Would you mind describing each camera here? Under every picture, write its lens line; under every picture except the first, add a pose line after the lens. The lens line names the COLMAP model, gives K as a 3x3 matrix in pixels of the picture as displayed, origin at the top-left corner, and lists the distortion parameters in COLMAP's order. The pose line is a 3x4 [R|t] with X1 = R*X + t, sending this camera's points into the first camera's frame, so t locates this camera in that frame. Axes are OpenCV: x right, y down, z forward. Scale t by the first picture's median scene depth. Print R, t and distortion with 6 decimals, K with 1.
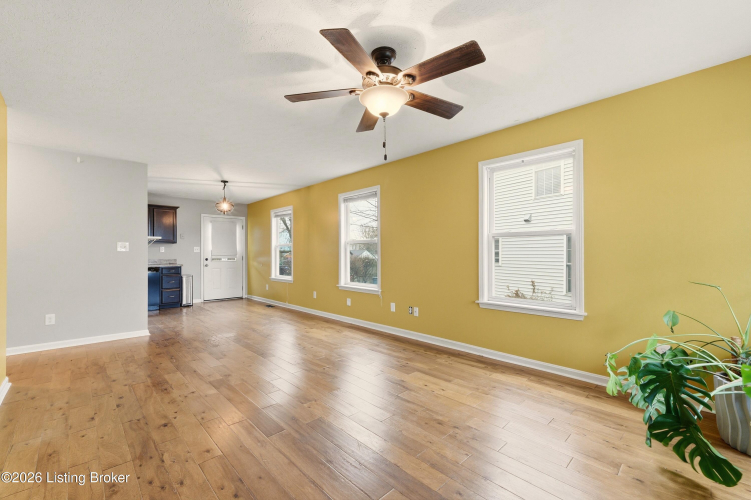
lens RADIAL K [[319.4, 0, 374.1], [0, 319.4, 251.7], [0, 0, 1]] dist [0.004057, 0.000255]
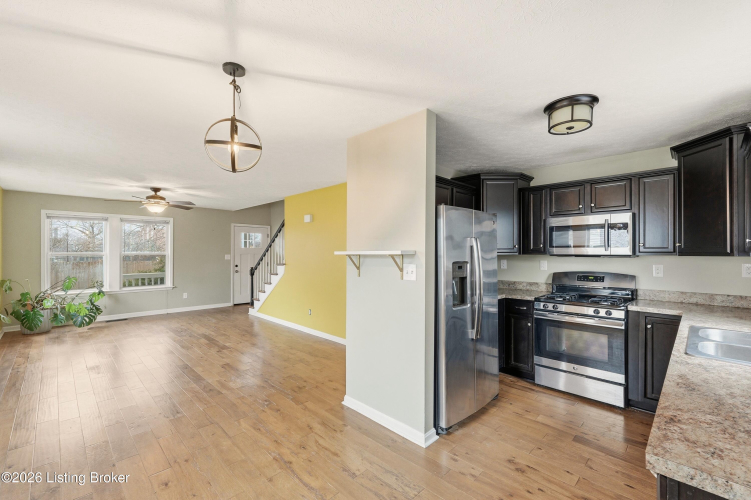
lens RADIAL K [[321.9, 0, 374.8], [0, 321.9, 253.6], [0, 0, 1]] dist [0.000645, -0.000019]
pose [[-0.999547, 0.002830, -0.029966, -0.802884], [0.002826, 0.999996, 0.000159, -0.047598], [0.029966, 0.000074, -0.999551, 1.776792]]
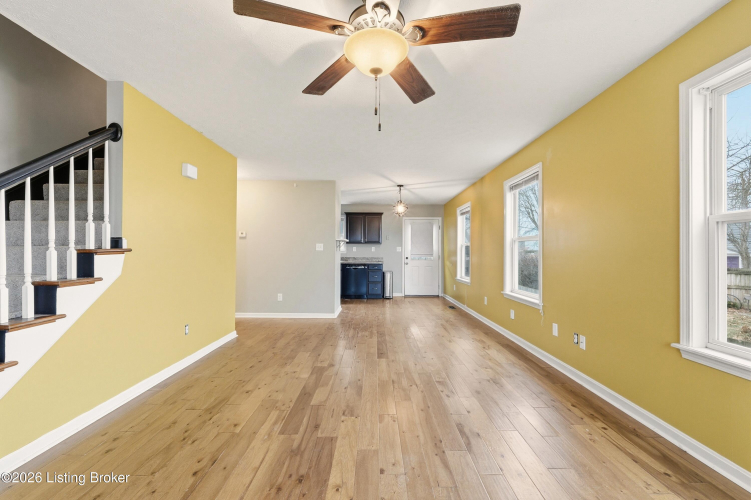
lens RADIAL K [[319.4, 0, 374.1], [0, 319.4, 251.7], [0, 0, 1]] dist [0.004057, 0.000255]
pose [[0.727269, 0.004328, -0.686339, 0.271604], [-0.003141, 0.999991, 0.002978, -0.001554], [0.686346, -0.000010, 0.727275, 0.218969]]
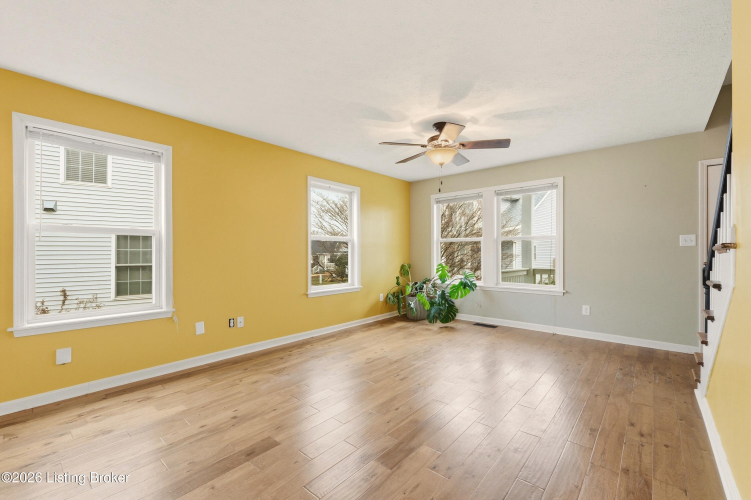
lens RADIAL K [[319.4, 0, 374.1], [0, 319.4, 251.7], [0, 0, 1]] dist [0.004057, 0.000255]
pose [[-0.095535, 0.005627, 0.995410, -0.738424], [-0.001774, 0.999981, -0.005823, 0.007276], [-0.995425, -0.002322, -0.095523, 0.730228]]
